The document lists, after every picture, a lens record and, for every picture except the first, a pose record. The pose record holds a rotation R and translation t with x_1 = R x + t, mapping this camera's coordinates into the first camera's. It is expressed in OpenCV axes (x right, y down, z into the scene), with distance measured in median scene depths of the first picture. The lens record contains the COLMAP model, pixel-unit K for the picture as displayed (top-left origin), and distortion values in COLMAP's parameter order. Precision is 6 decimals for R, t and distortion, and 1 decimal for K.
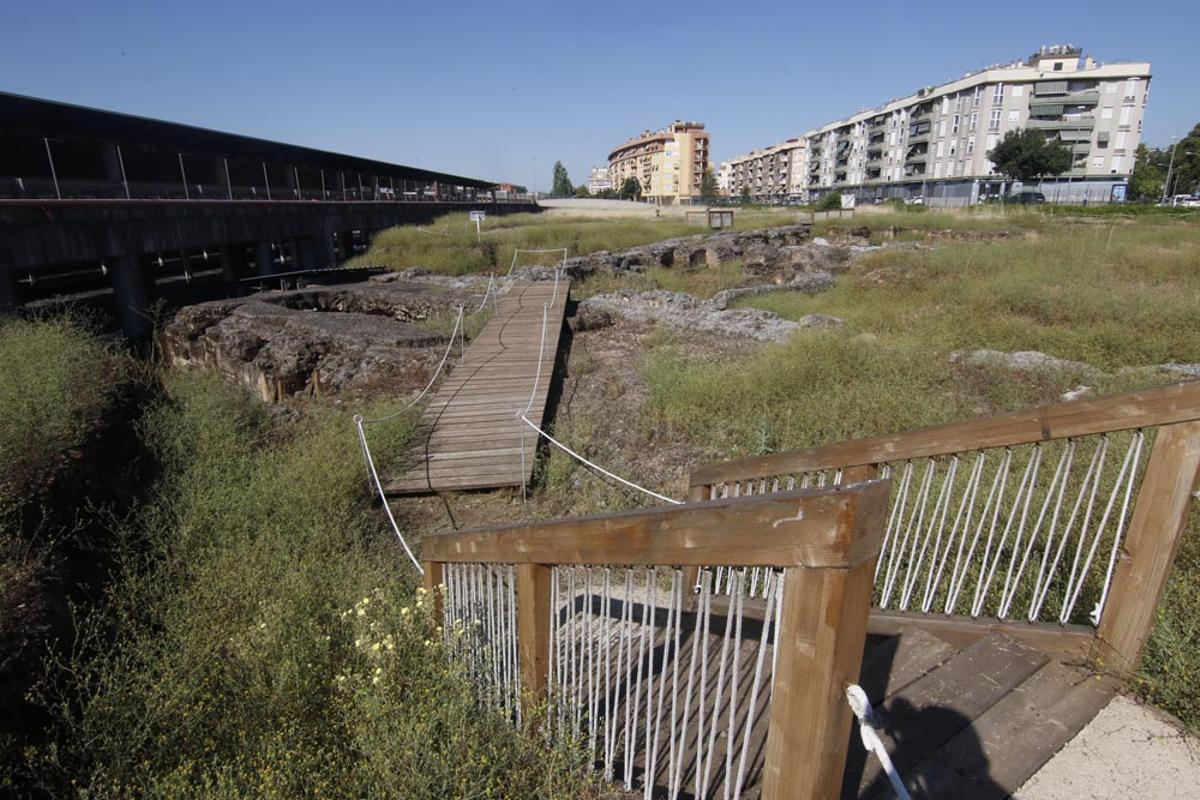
lens RADIAL K [[668.8, 0, 600.0], [0, 668.8, 400.0], [0, 0, 1]] dist [-0.001878, -0.006999]
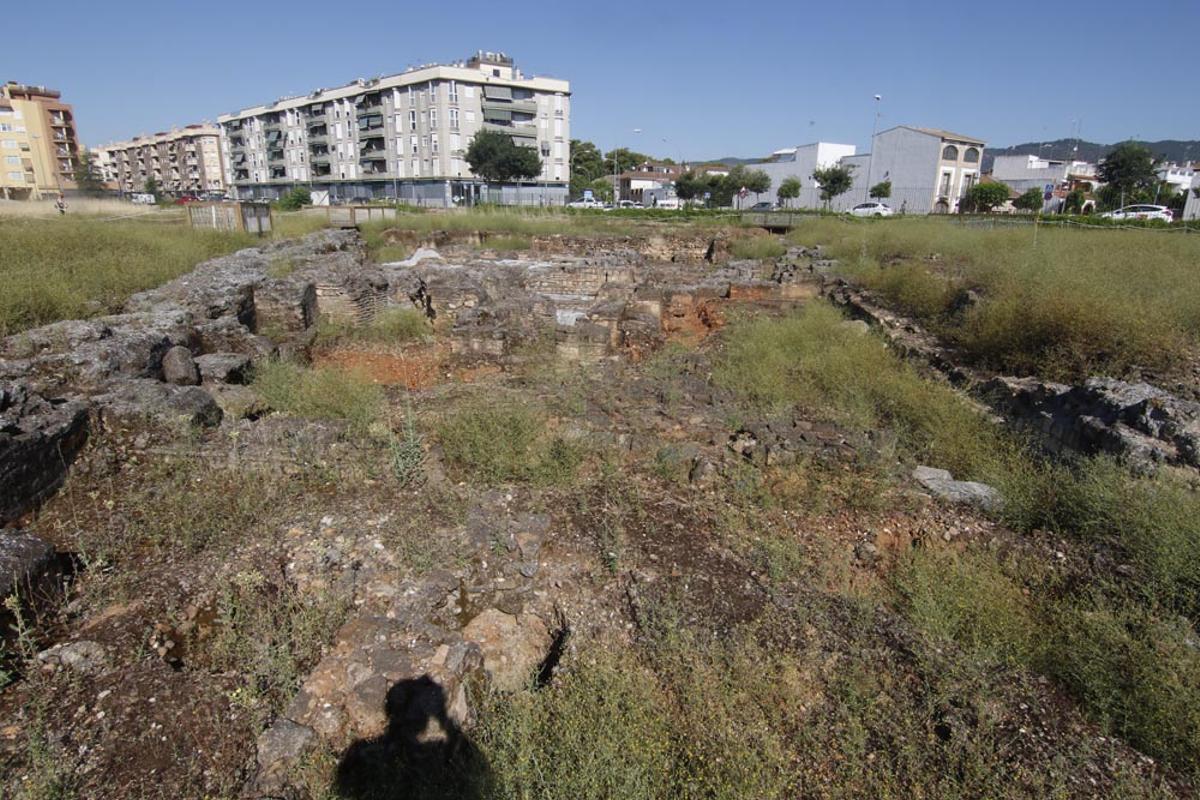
lens RADIAL K [[668.8, 0, 600.0], [0, 668.8, 400.0], [0, 0, 1]] dist [-0.001878, -0.006999]
pose [[0.689679, -0.180509, 0.701256, -0.009606], [0.183216, 0.980419, 0.072176, -0.034053], [-0.700553, 0.078703, 0.709247, 0.128713]]
